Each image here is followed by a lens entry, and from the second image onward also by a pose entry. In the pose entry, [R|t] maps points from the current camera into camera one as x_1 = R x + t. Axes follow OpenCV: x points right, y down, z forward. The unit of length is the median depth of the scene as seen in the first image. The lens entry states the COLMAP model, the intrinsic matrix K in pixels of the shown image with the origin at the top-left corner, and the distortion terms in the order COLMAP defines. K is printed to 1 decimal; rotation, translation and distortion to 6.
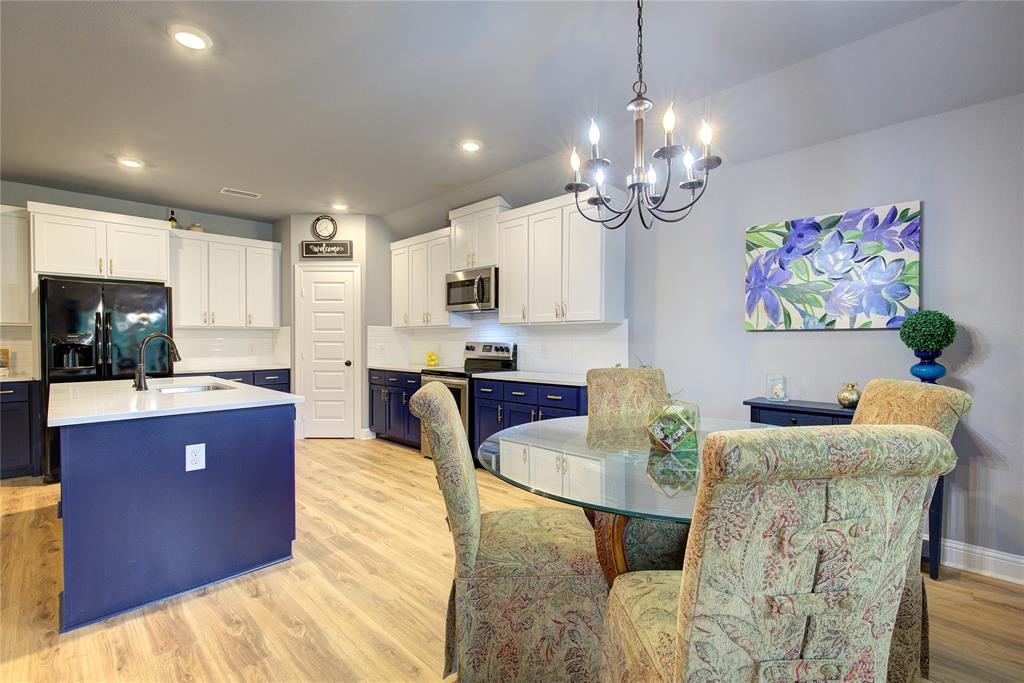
lens RADIAL K [[464.8, 0, 515.0], [0, 464.8, 346.1], [0, 0, 1]] dist [-0.001584, 0.000931]
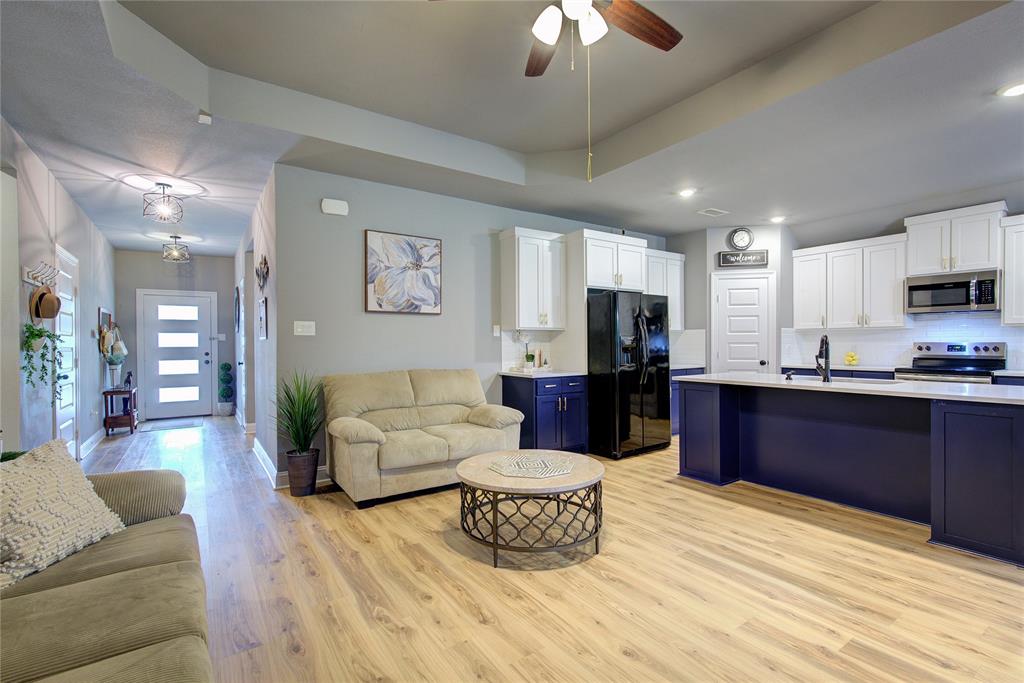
lens RADIAL K [[464.8, 0, 515.0], [0, 464.8, 346.1], [0, 0, 1]] dist [-0.001584, 0.000931]
pose [[0.982611, -0.003206, -0.185648, -1.015151], [0.001870, 0.999971, -0.007375, 0.007216], [0.185666, 0.006899, 0.982589, -0.241862]]
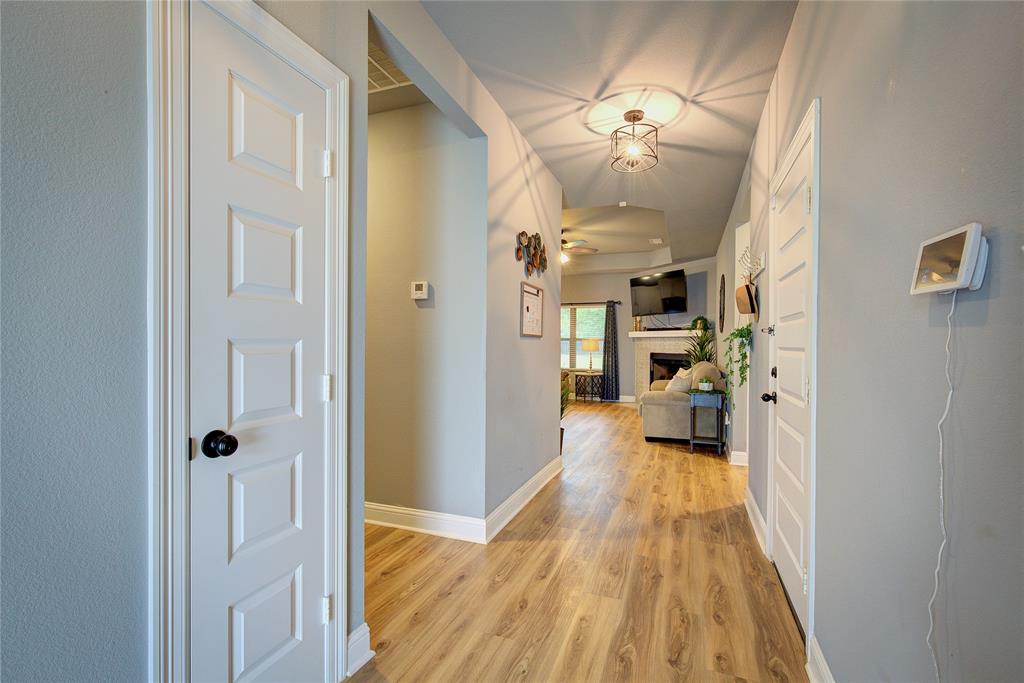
lens RADIAL K [[464.8, 0, 515.0], [0, 464.8, 346.1], [0, 0, 1]] dist [-0.001584, 0.000931]
pose [[-0.411379, -0.004047, 0.911456, -2.669689], [0.002888, 0.999979, 0.005743, -0.002836], [-0.911460, 0.004995, -0.411358, 1.180273]]
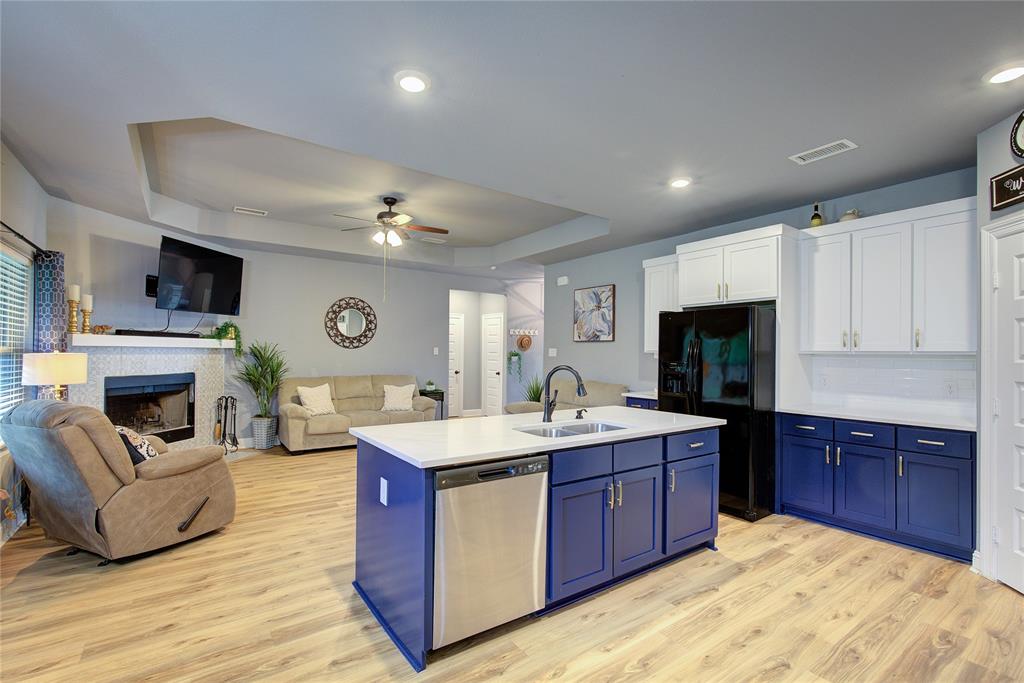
lens RADIAL K [[464.8, 0, 515.0], [0, 464.8, 346.1], [0, 0, 1]] dist [-0.001584, 0.000931]
pose [[-0.166268, -0.012725, -0.985998, 0.155836], [-0.021536, 0.999725, -0.009271, -0.043937], [0.985845, 0.019693, -0.166496, 0.812582]]
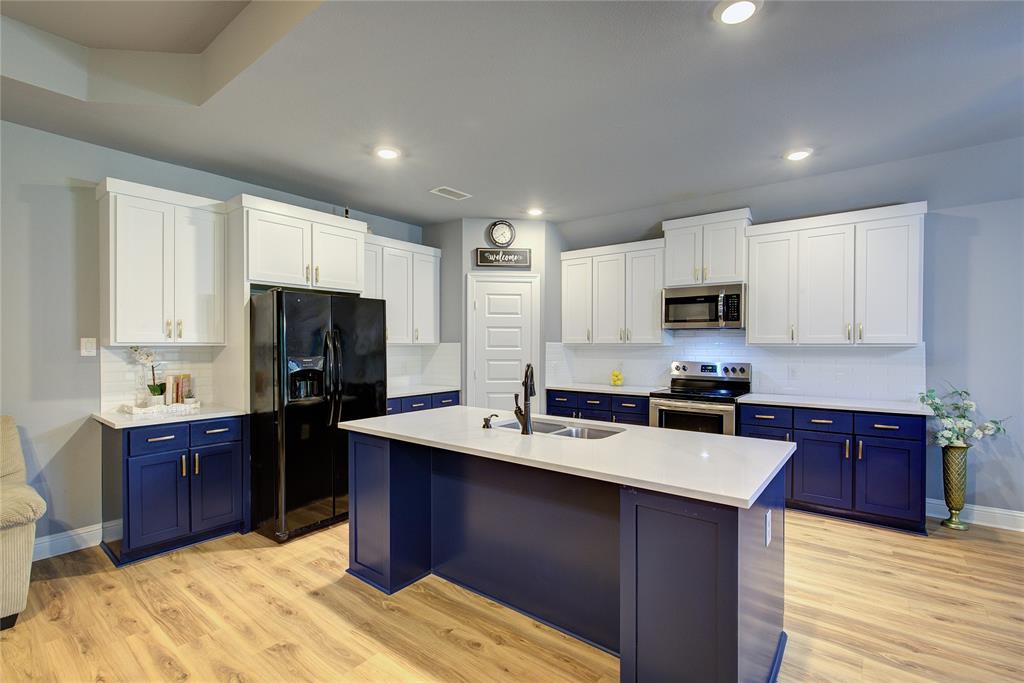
lens RADIAL K [[464.8, 0, 515.0], [0, 464.8, 346.1], [0, 0, 1]] dist [-0.001584, 0.000931]
pose [[0.992648, 0.001458, 0.121024, -0.684154], [-0.000193, 0.999945, -0.010457, -0.037451], [-0.121033, 0.010357, 0.992594, 0.141168]]
